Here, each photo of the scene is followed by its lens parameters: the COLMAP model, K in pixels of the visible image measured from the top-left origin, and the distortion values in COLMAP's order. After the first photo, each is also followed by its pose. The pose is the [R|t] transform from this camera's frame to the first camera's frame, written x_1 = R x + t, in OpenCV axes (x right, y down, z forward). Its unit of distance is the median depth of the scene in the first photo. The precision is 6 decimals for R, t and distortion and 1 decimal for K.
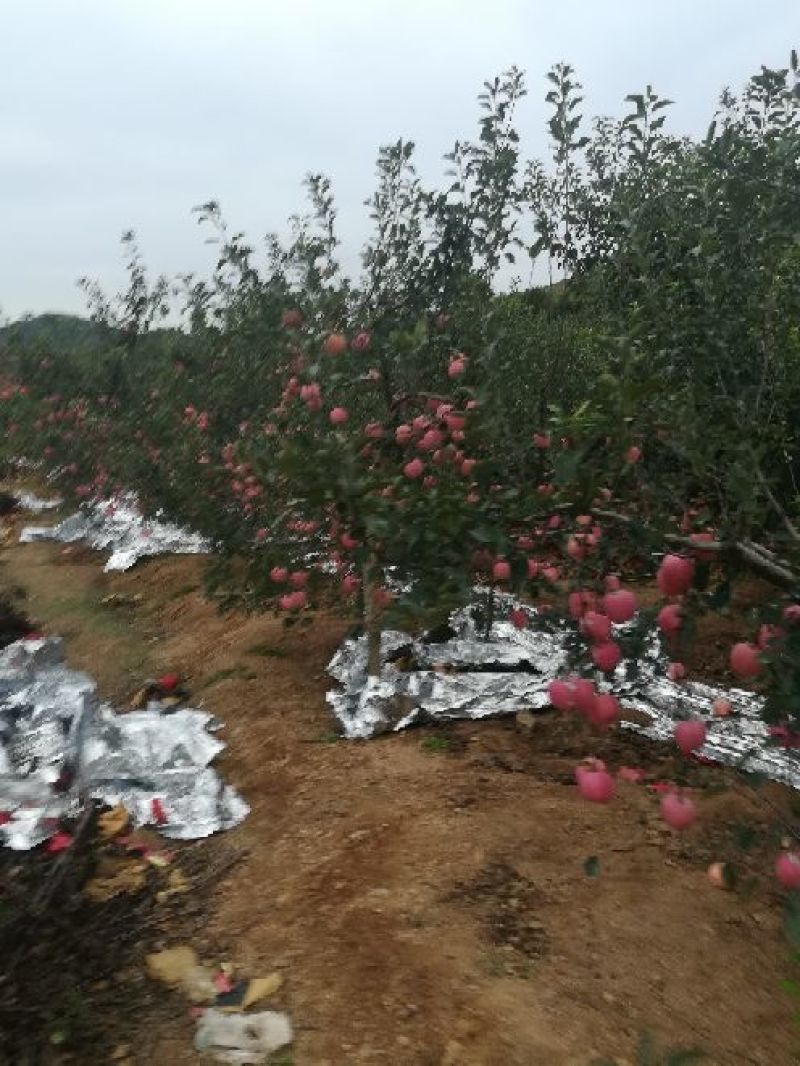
lens RADIAL K [[830.4, 0, 403.7], [0, 830.4, 528.4], [0, 0, 1]] dist [-0.046785, 0.001226]
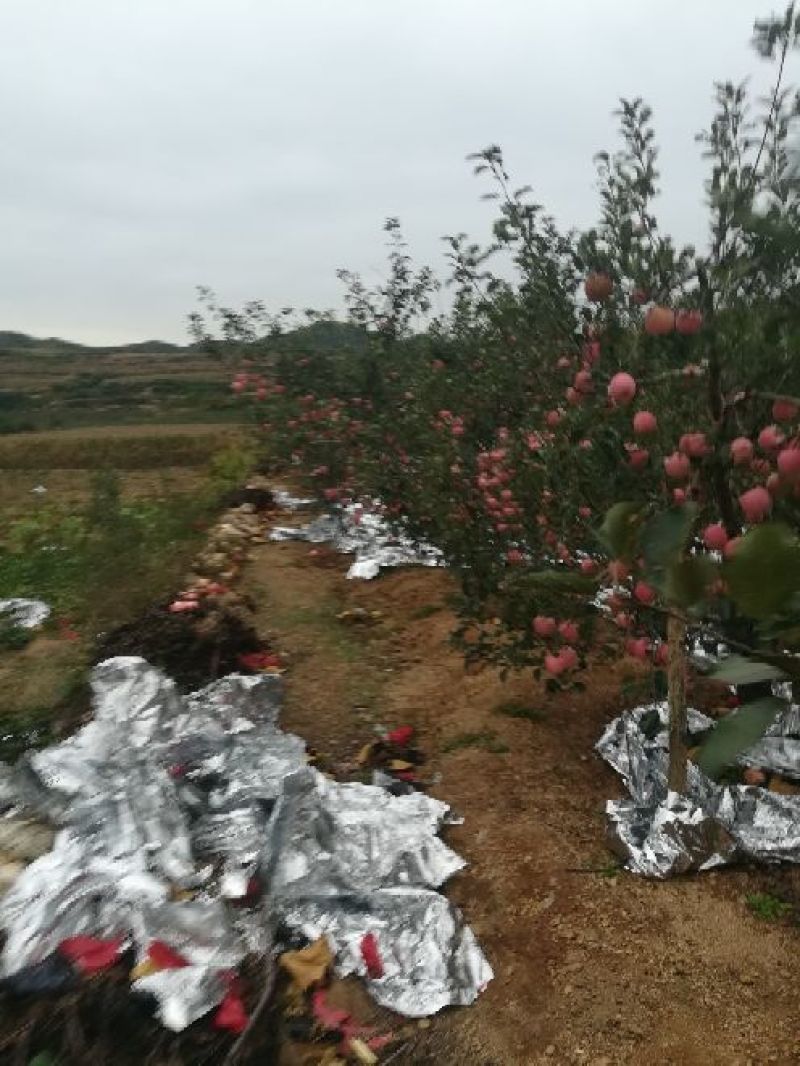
lens RADIAL K [[830.4, 0, 403.7], [0, 830.4, 528.4], [0, 0, 1]] dist [-0.046785, 0.001226]
pose [[0.956043, 0.065778, -0.285755, -0.066152], [-0.068784, 0.997631, -0.000483, -0.026484], [0.285046, 0.020117, 0.958303, 0.229644]]
